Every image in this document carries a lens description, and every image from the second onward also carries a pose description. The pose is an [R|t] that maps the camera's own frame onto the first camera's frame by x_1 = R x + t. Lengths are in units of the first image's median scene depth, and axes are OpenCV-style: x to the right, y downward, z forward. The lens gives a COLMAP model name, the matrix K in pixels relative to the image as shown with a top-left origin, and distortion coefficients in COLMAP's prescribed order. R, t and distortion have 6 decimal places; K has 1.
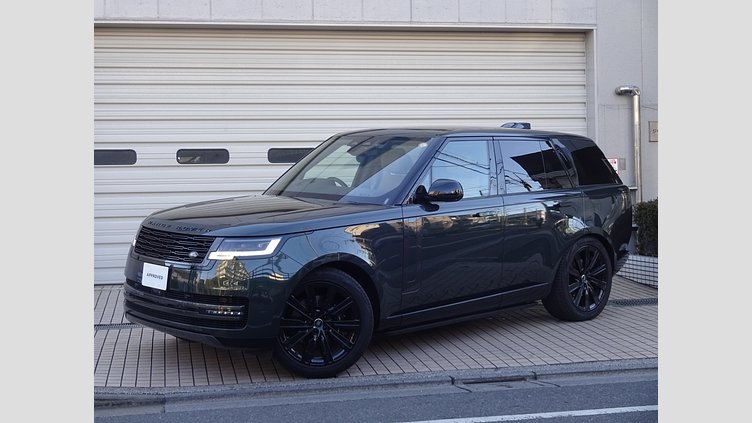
lens RADIAL K [[1418.9, 0, 408.7], [0, 1418.9, 218.3], [0, 0, 1]] dist [0.031595, 0.000000]
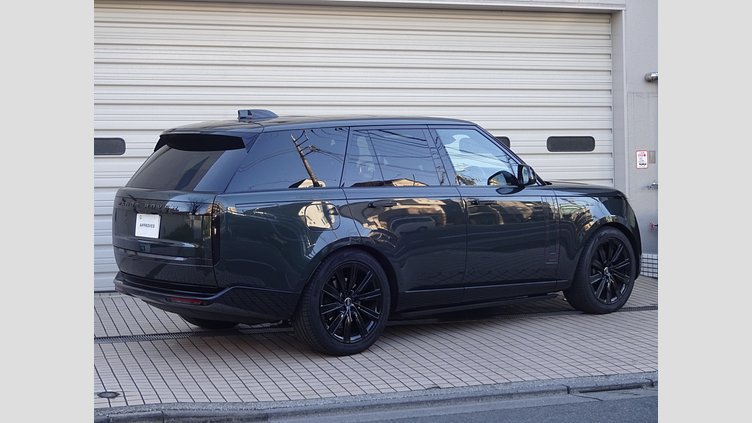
lens RADIAL K [[1686.5, 0, 405.6], [0, 1686.5, 179.4], [0, 0, 1]] dist [0.012134, 0.000000]
pose [[0.986929, 0.002457, 0.161139, -0.193807], [0.001755, 0.999661, -0.025994, 0.004637], [-0.161148, 0.025937, 0.986589, -0.053848]]
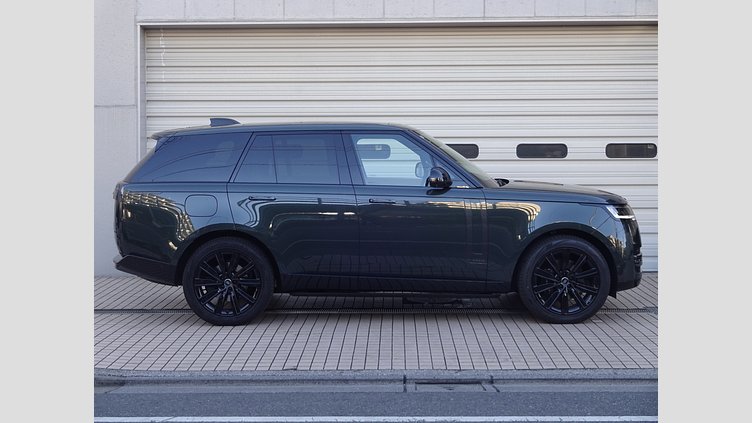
lens RADIAL K [[1418.9, 0, 384.0], [0, 1418.9, 212.5], [0, 0, 1]] dist [0.031595, 0.000000]
pose [[0.953425, 0.021488, -0.300863, 0.242449], [-0.021567, 0.999763, 0.003057, -0.004117], [0.300858, 0.003574, 0.953662, 0.037870]]
